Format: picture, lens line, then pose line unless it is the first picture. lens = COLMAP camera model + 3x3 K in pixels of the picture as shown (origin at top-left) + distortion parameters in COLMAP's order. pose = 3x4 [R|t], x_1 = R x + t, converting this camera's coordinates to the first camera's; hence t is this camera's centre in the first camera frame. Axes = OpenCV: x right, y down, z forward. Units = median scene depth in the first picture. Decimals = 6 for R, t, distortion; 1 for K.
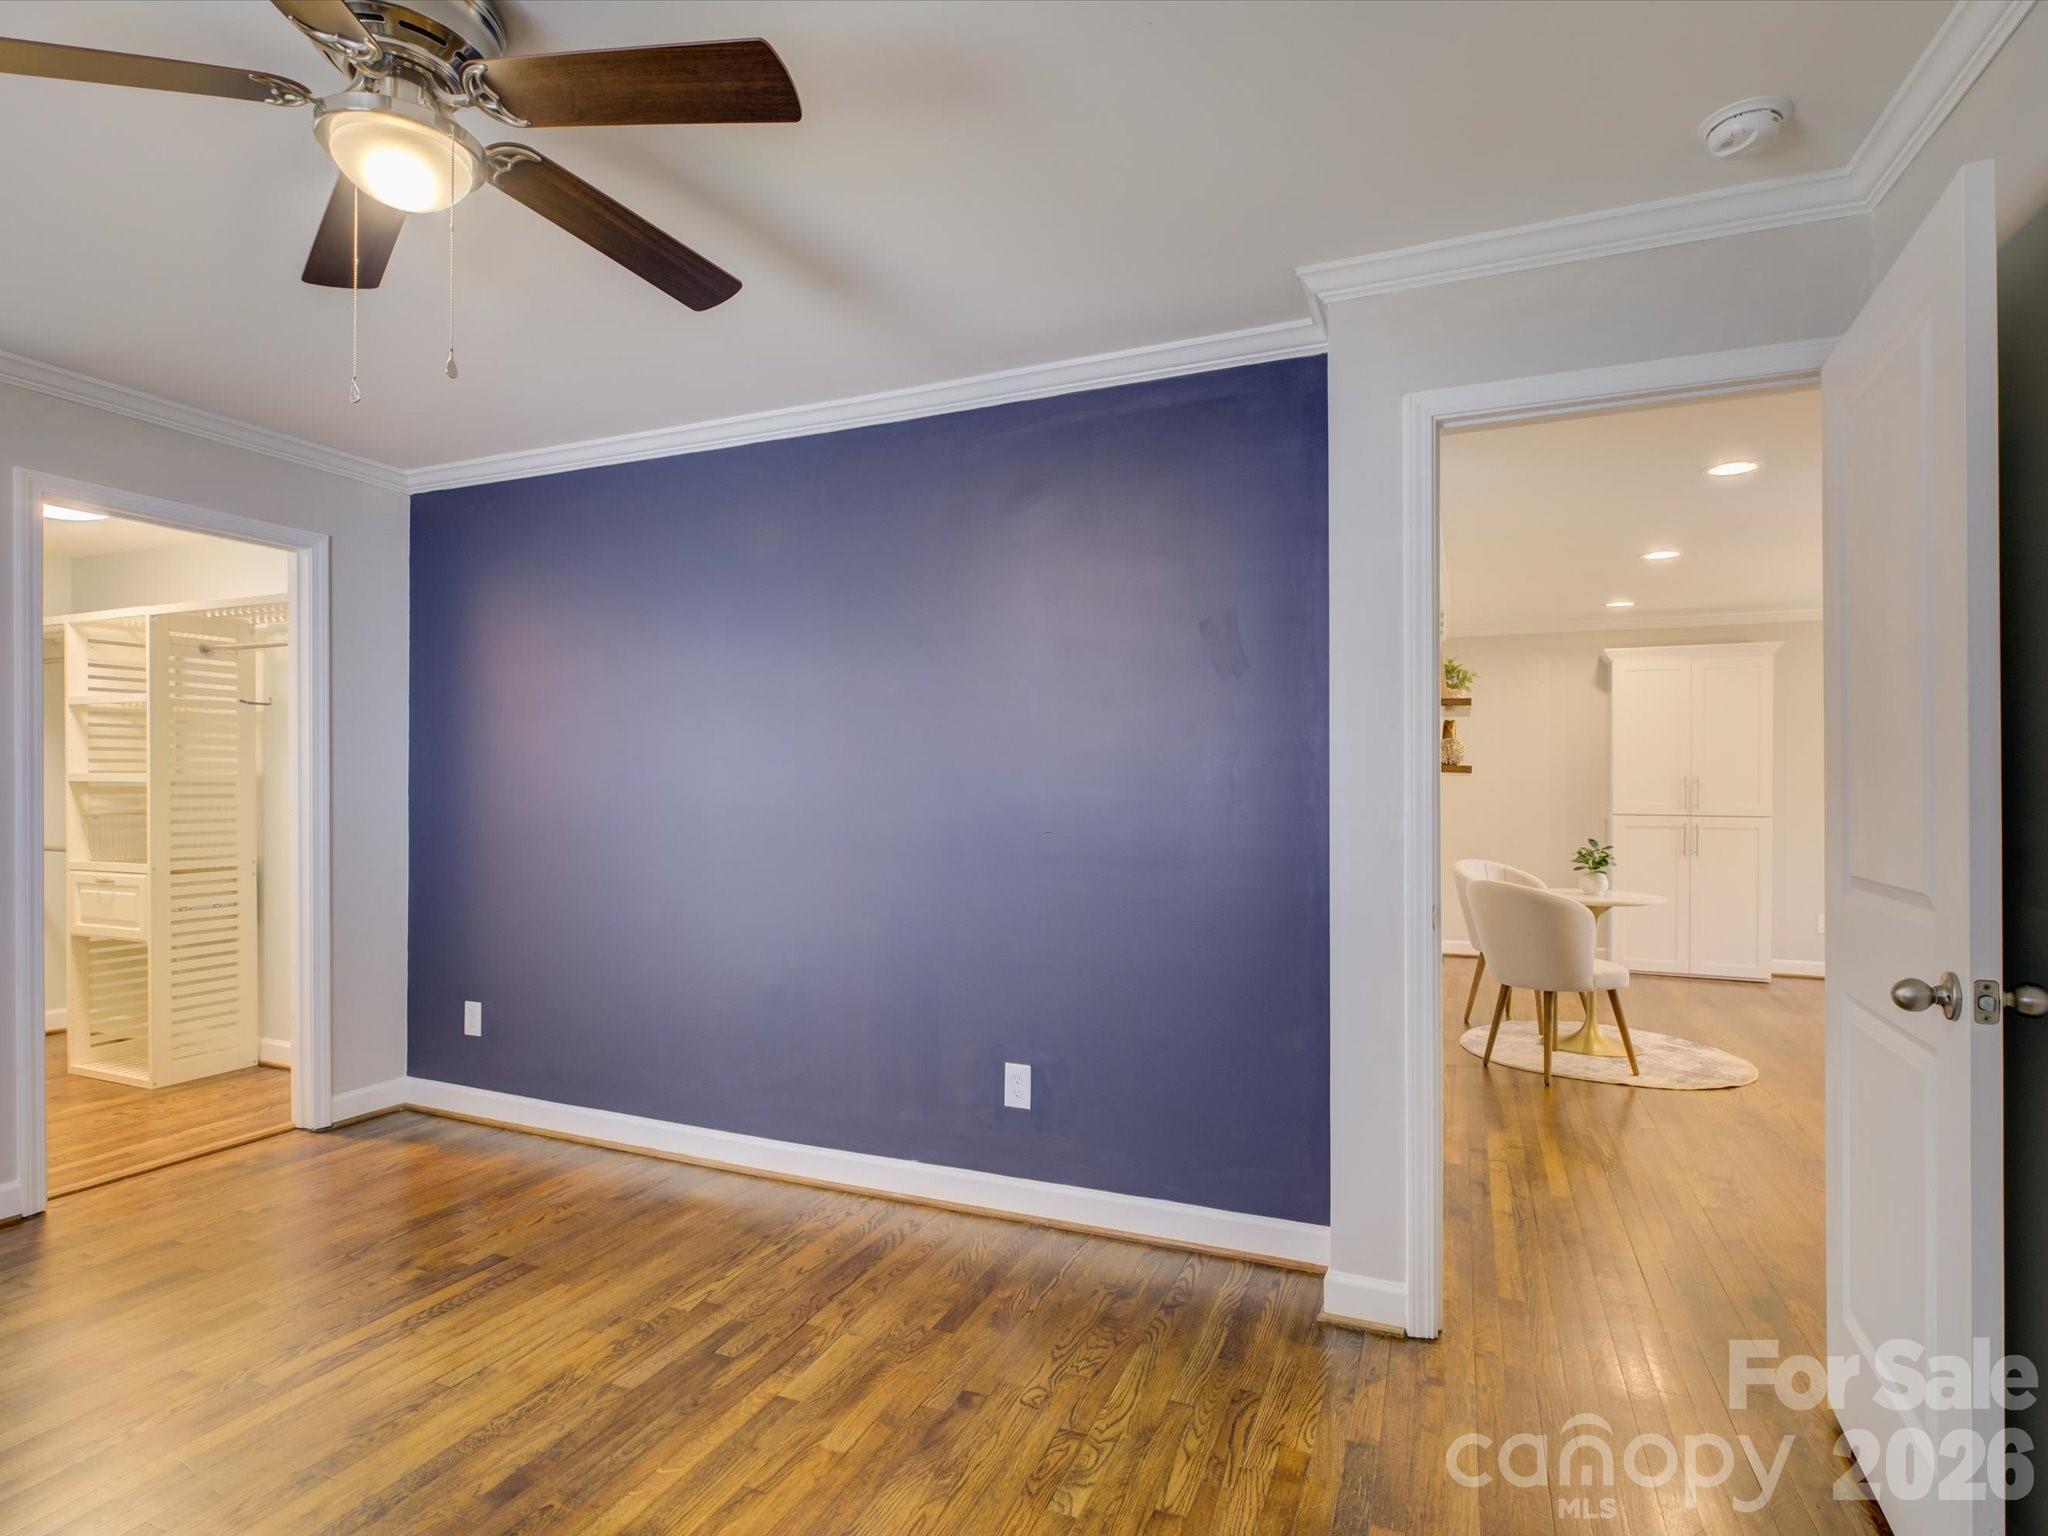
lens RADIAL K [[1048.5, 0, 1011.1], [0, 1048.5, 785.1], [0, 0, 1]] dist [-0.004037, -0.000397]
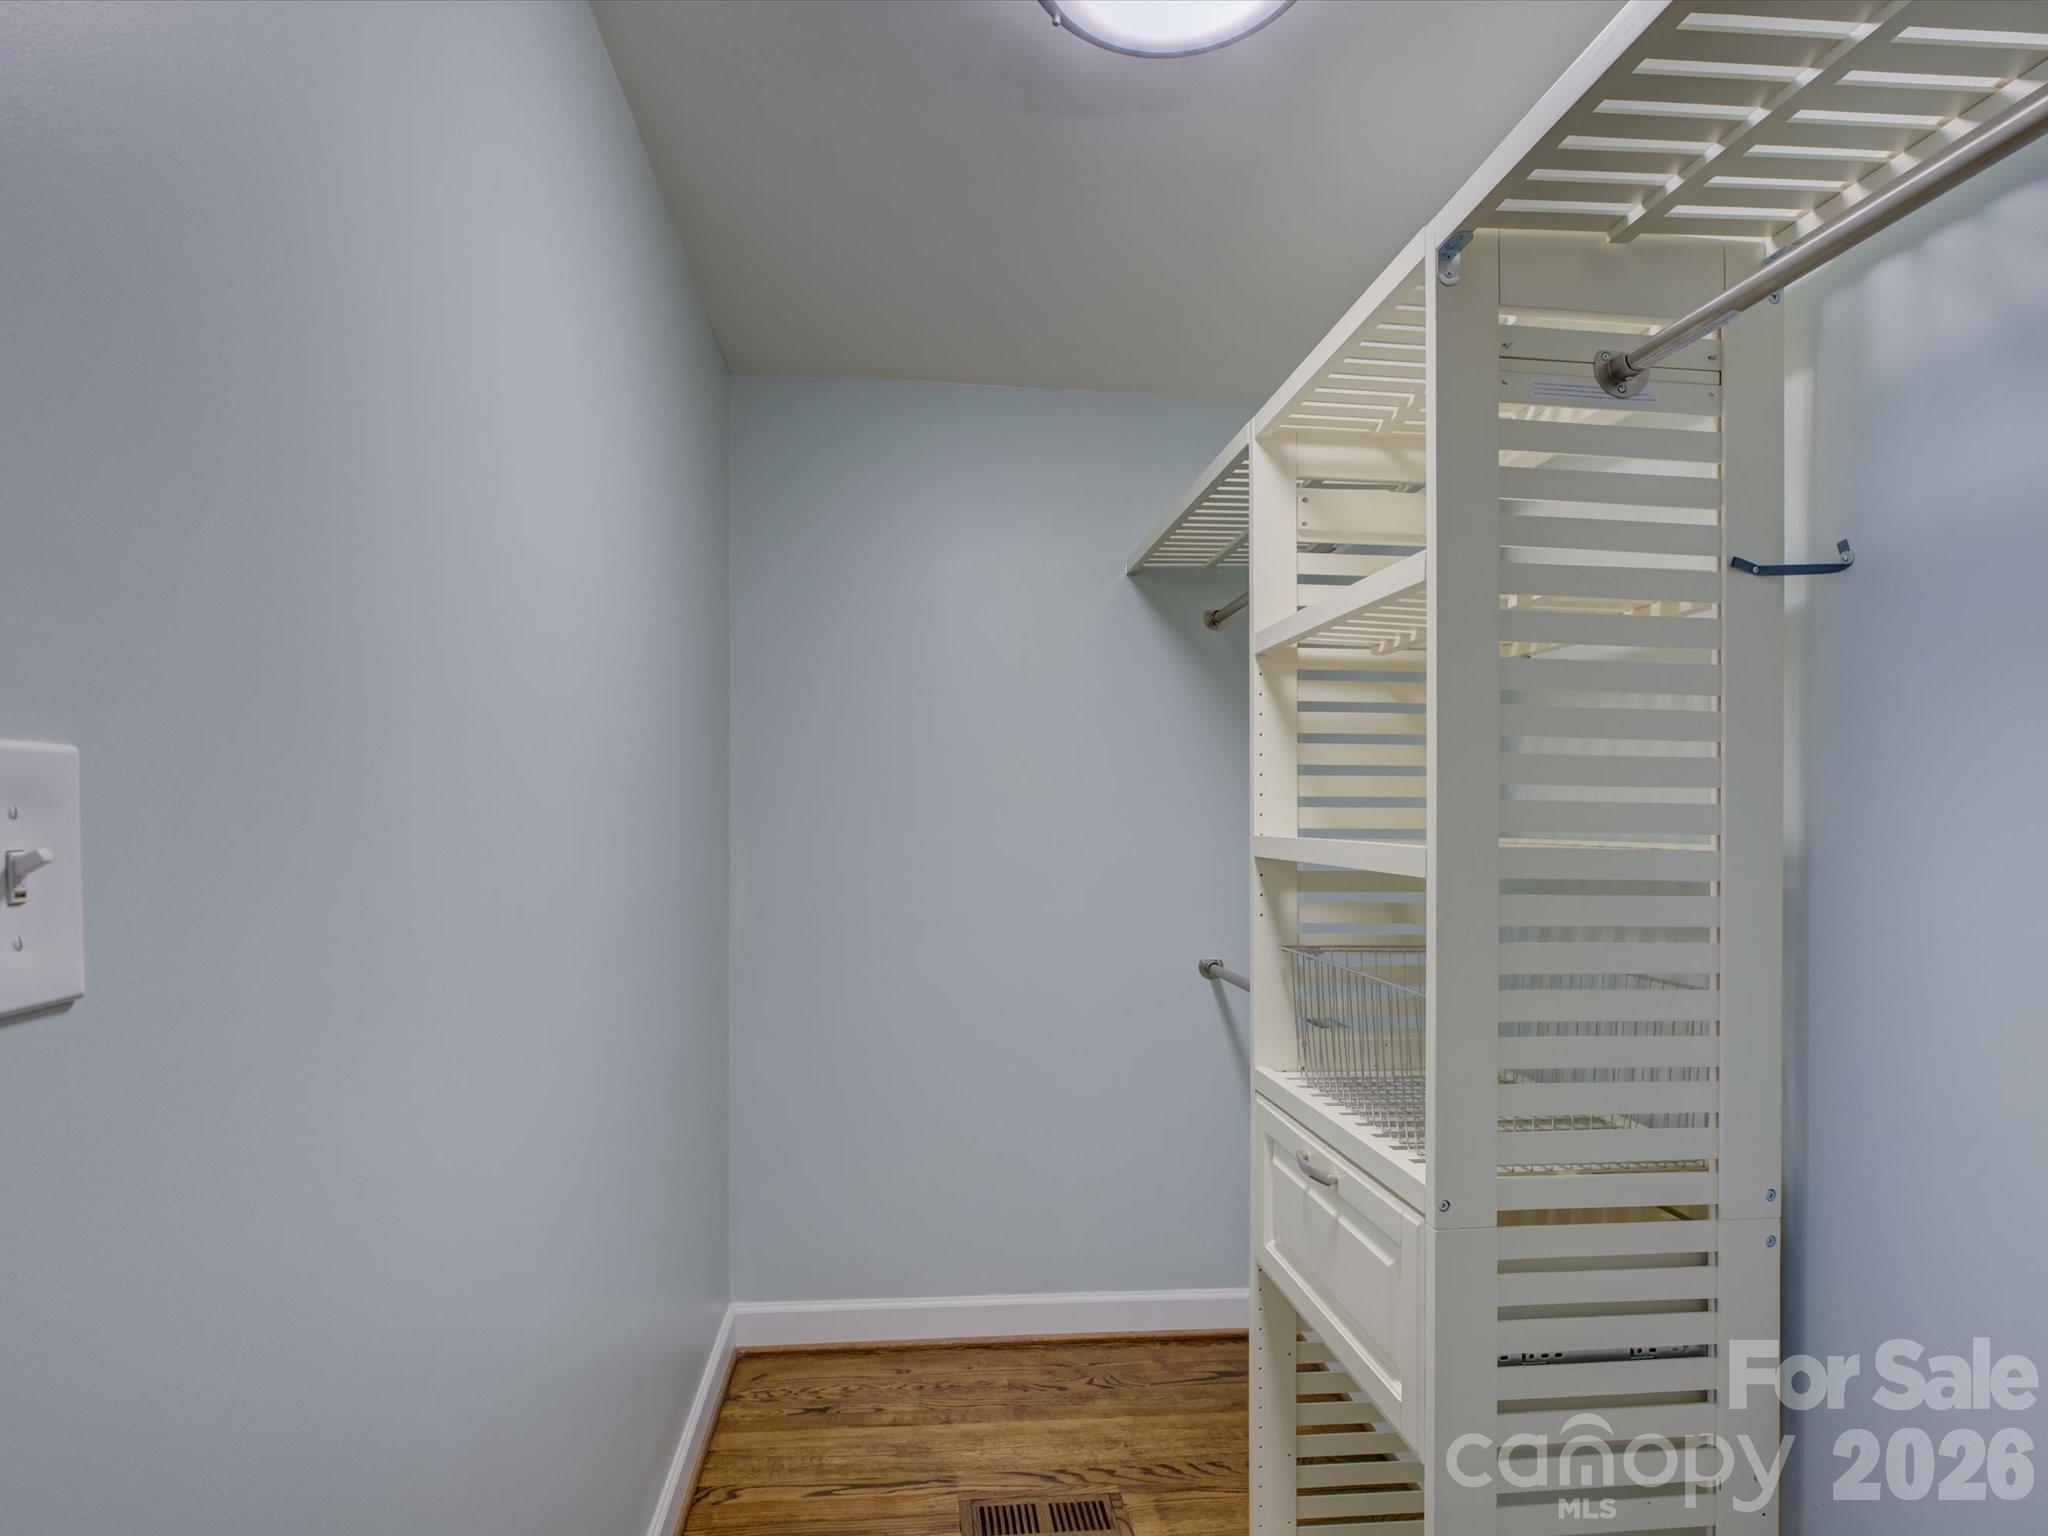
lens RADIAL K [[1048.5, 0, 1011.1], [0, 1048.5, 785.1], [0, 0, 1]] dist [-0.004037, -0.000397]
pose [[0.479647, -0.026273, -0.877068, -0.598257], [-0.022662, 0.998847, -0.042314, -0.011016], [0.877169, 0.040172, 0.478499, 0.725126]]
